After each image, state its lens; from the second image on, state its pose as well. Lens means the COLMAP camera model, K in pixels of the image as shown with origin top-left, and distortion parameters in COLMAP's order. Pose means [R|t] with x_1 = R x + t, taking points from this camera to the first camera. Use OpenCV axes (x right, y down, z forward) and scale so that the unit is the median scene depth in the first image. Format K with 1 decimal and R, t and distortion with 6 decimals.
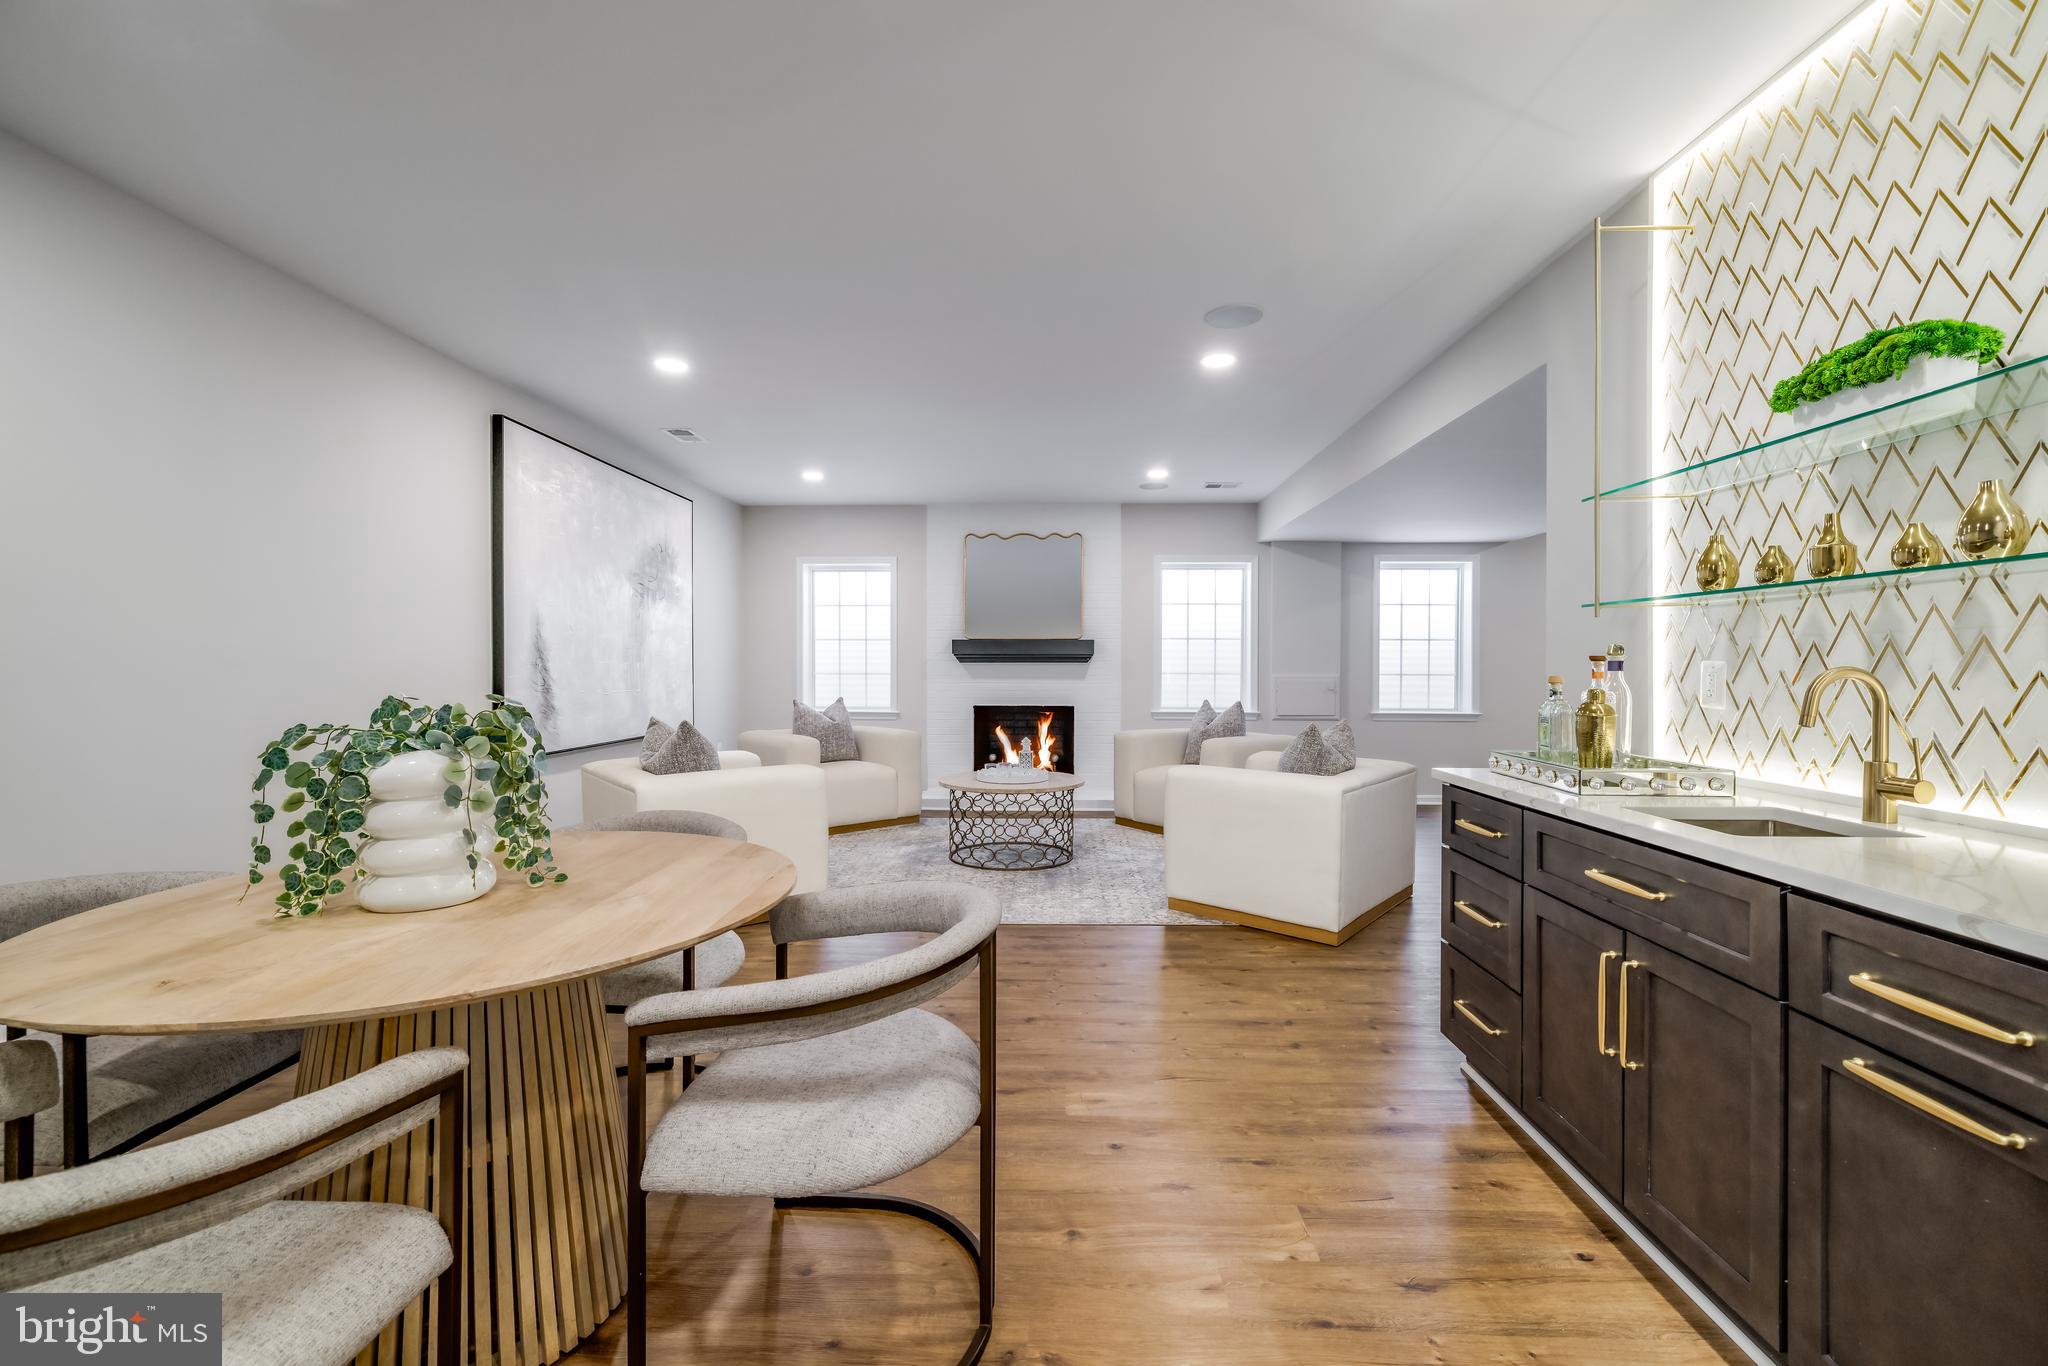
lens RADIAL K [[846.8, 0, 1024.4], [0, 846.8, 672.4], [0, 0, 1]] dist [0.001663, 0.000205]
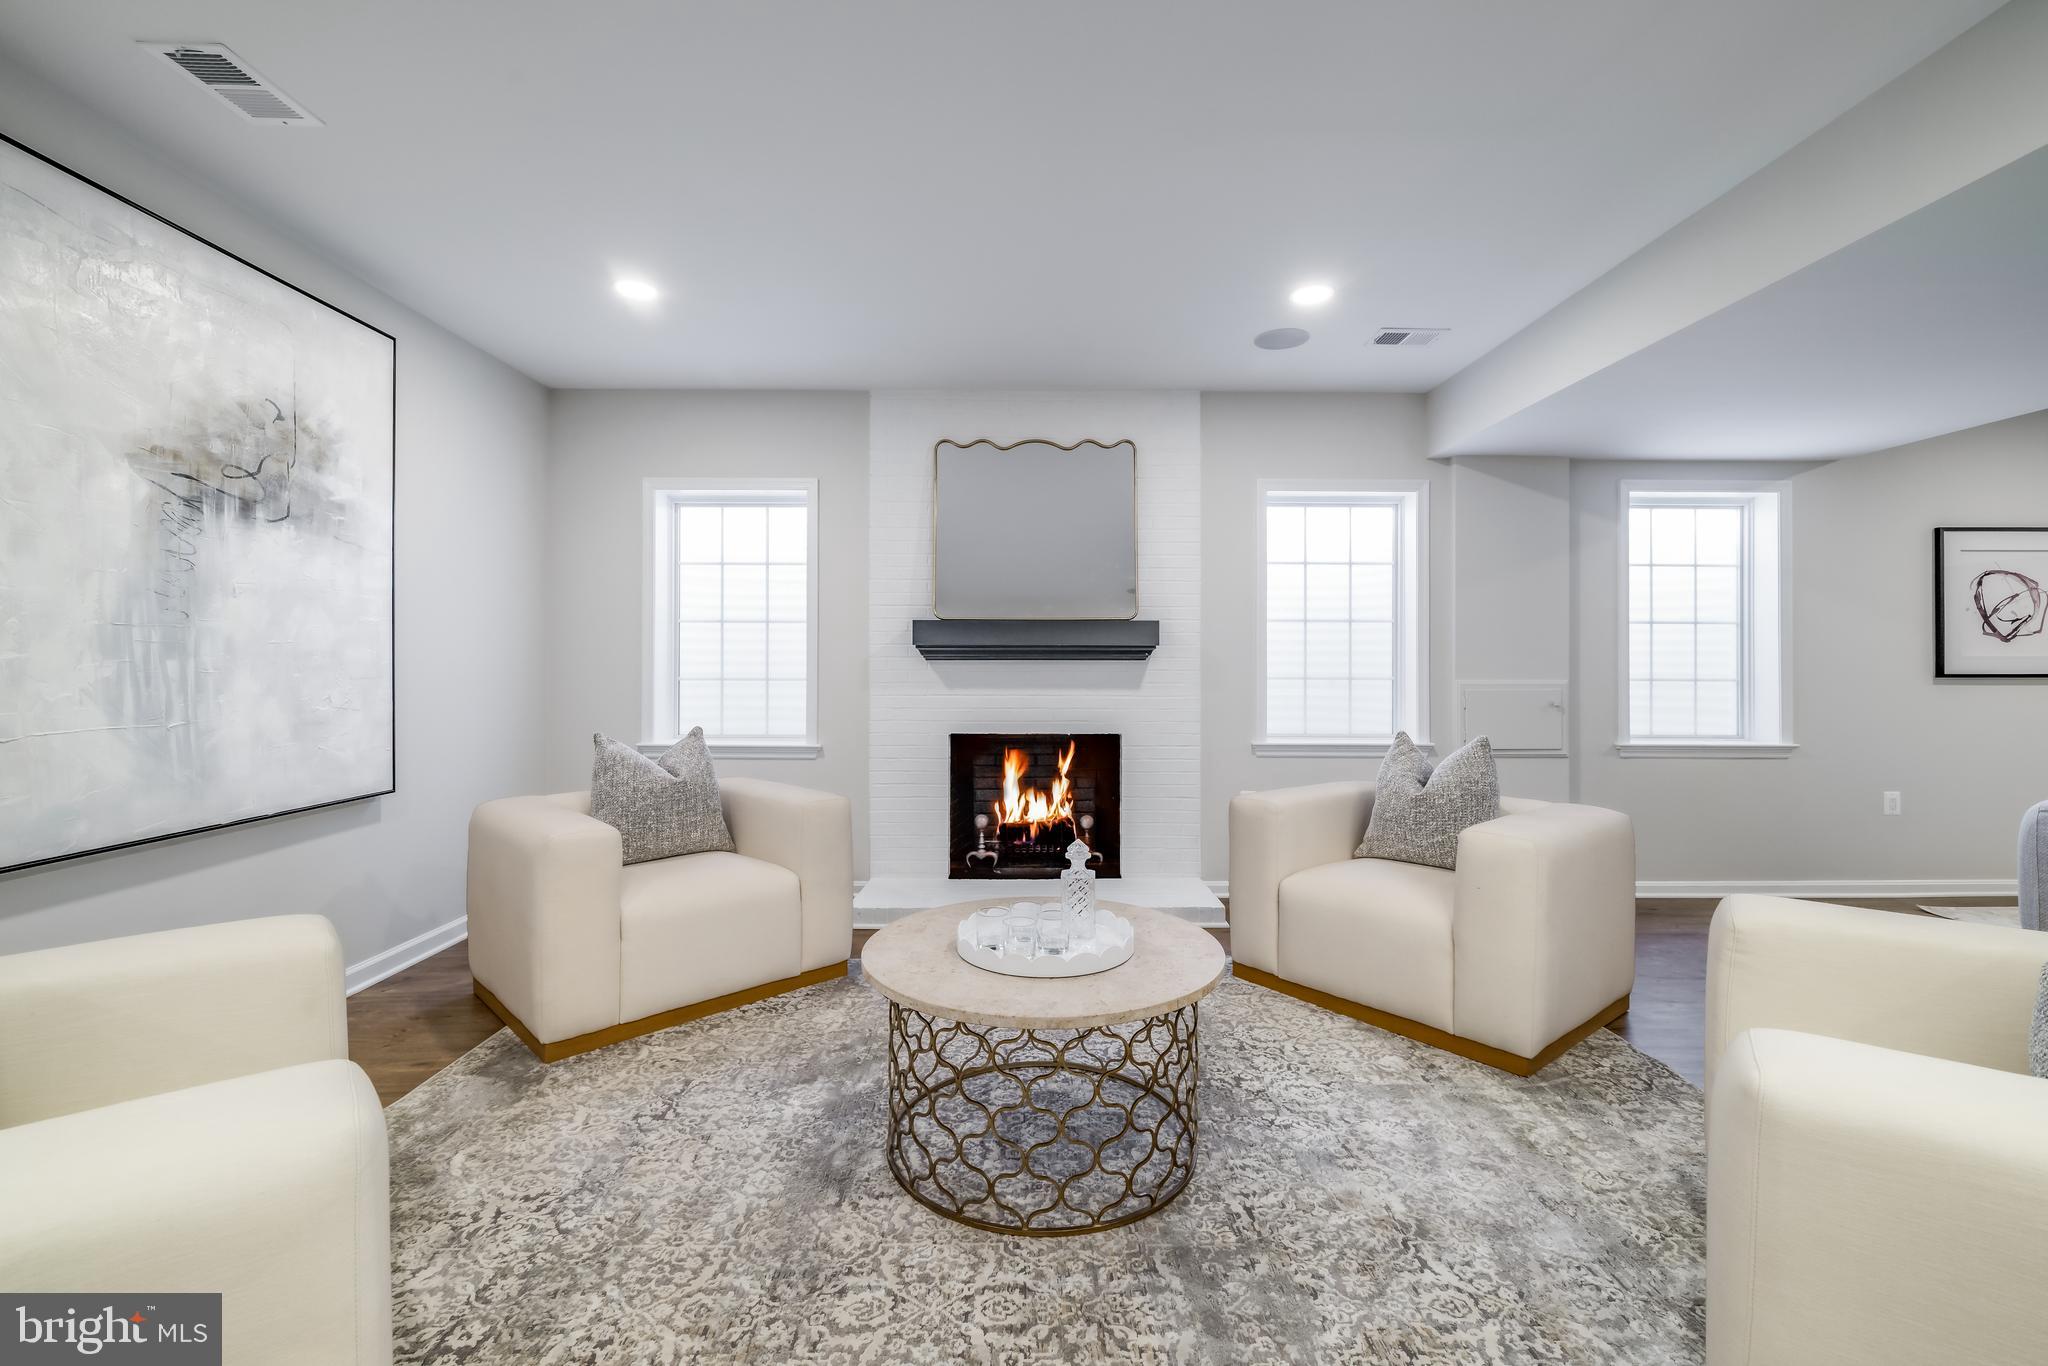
lens RADIAL K [[846.8, 0, 1030.6], [0, 846.8, 671.7], [0, 0, 1]] dist [0.001663, 0.000205]
pose [[0.998625, -0.000696, 0.052426, -0.035439], [0.000645, 0.999999, 0.000994, -0.004132], [-0.052426, -0.000959, 0.998624, 0.419715]]
